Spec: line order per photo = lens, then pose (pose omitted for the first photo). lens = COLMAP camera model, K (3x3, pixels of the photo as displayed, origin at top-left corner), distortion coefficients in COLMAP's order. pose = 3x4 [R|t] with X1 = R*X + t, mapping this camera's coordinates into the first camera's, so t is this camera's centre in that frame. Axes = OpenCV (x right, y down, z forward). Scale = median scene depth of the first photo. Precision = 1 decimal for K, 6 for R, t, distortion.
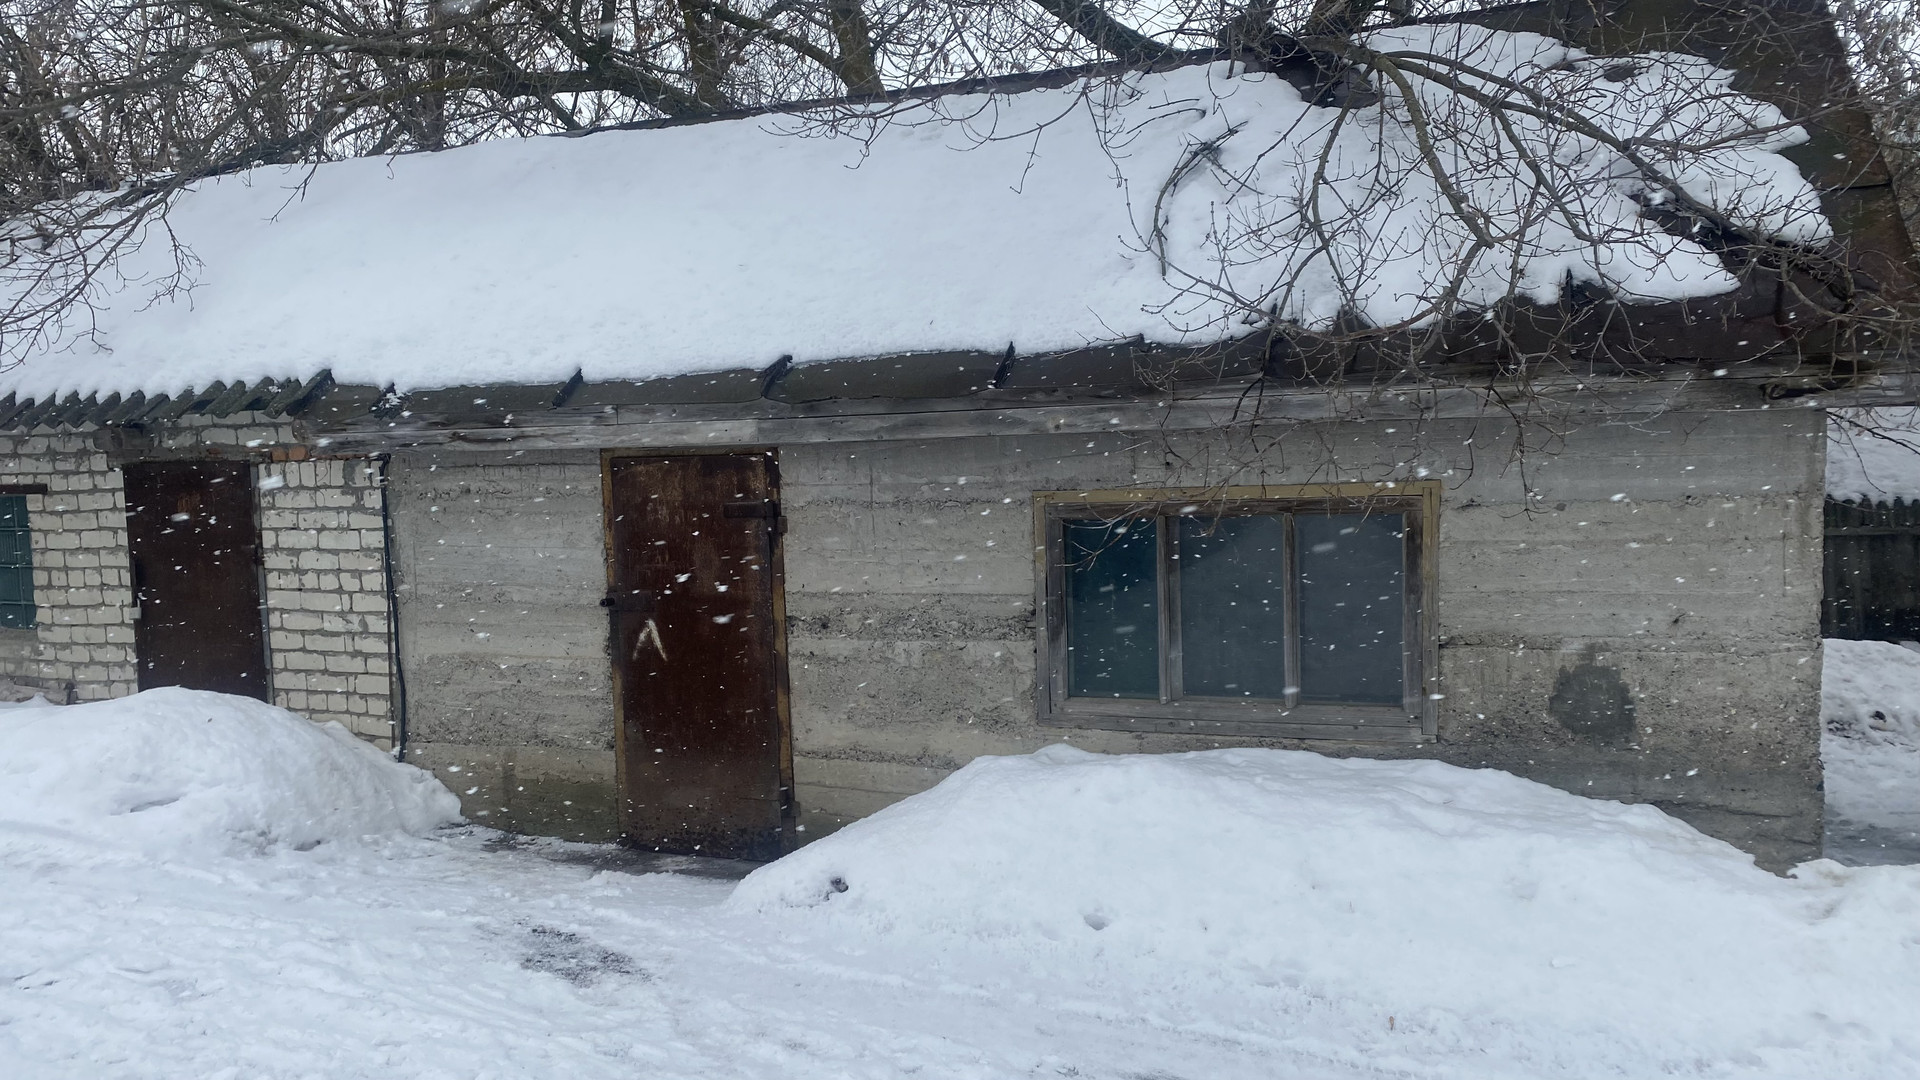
lens RADIAL K [[1442.2, 0, 965.6], [0, 1442.2, 529.0], [0, 0, 1]] dist [0.067306, -0.111956]
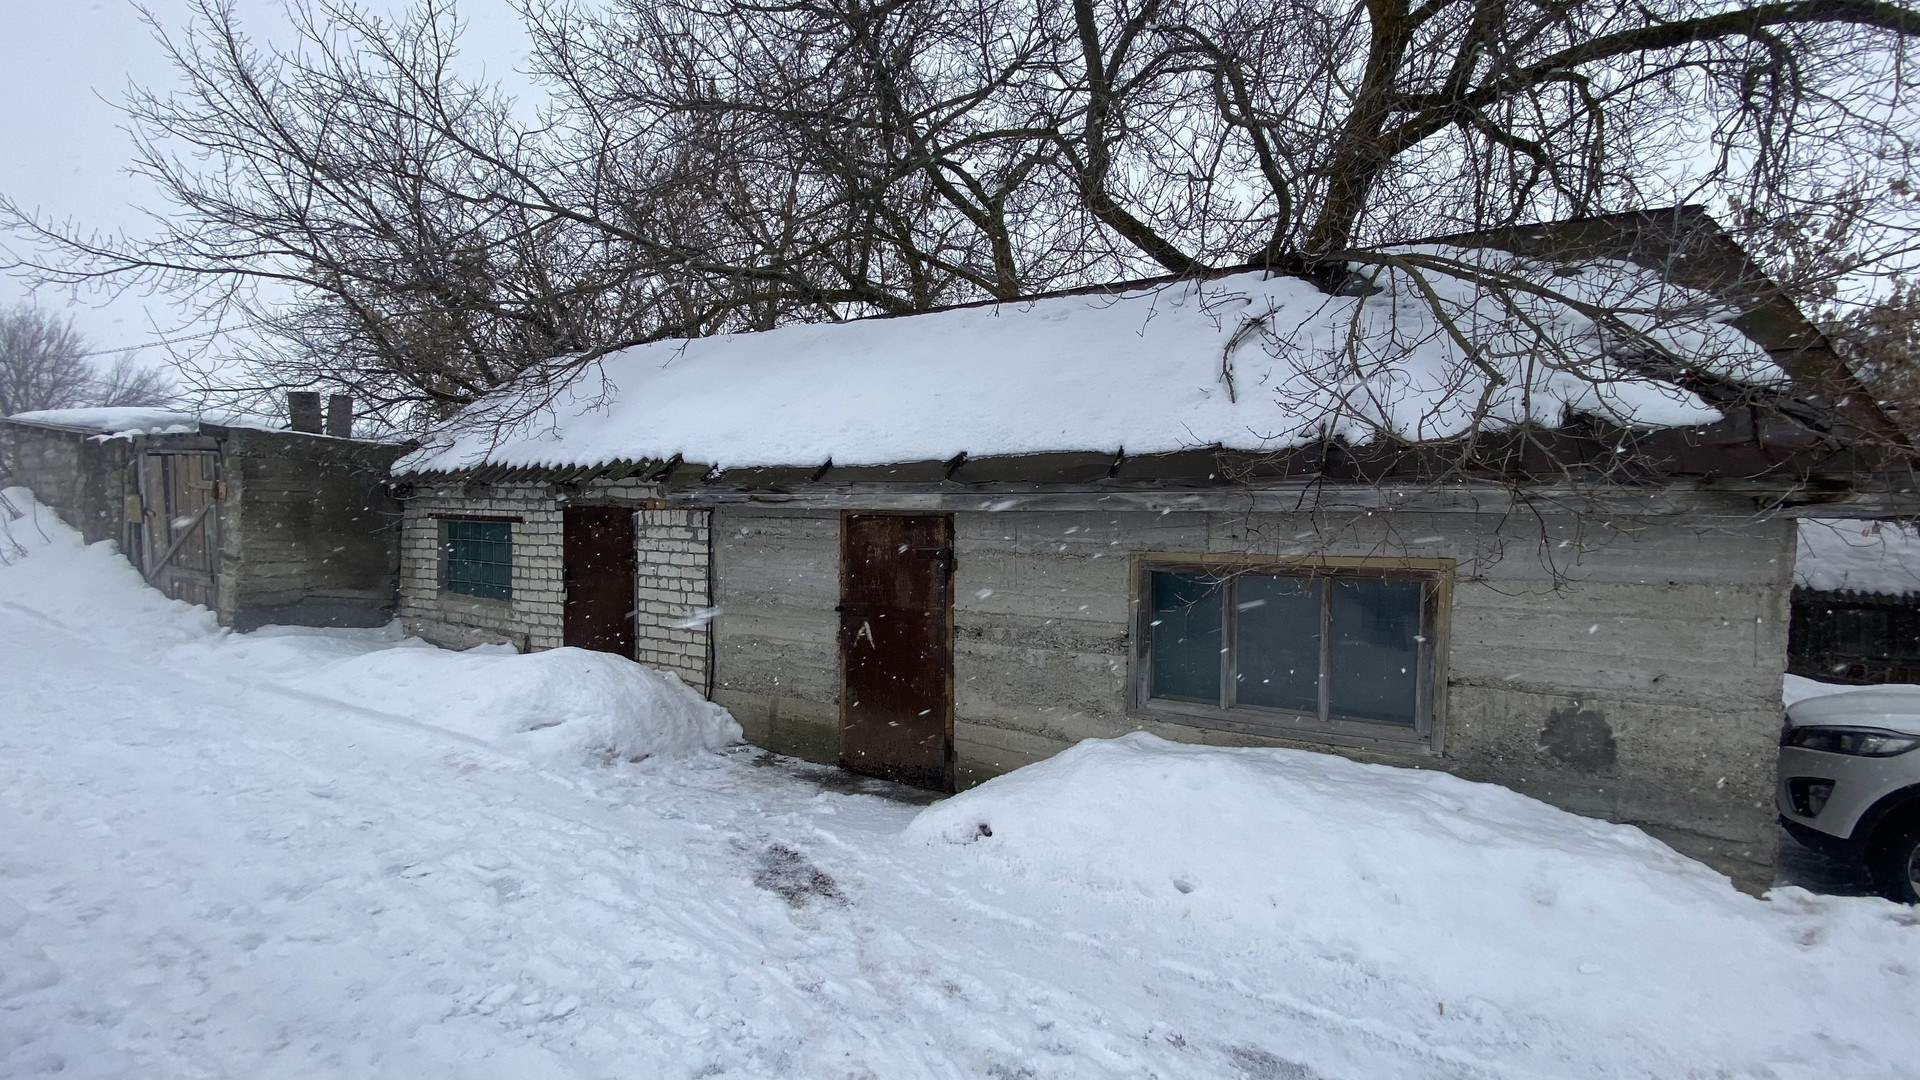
lens RADIAL K [[799.1, 0, 965.3], [0, 799.1, 533.9], [0, 0, 1]] dist [0.016858, -0.012360]
pose [[0.993405, 0.045010, -0.105453, -0.037849], [-0.048607, 0.998312, -0.031791, -0.011378], [0.103844, 0.036707, 0.993916, 0.223324]]
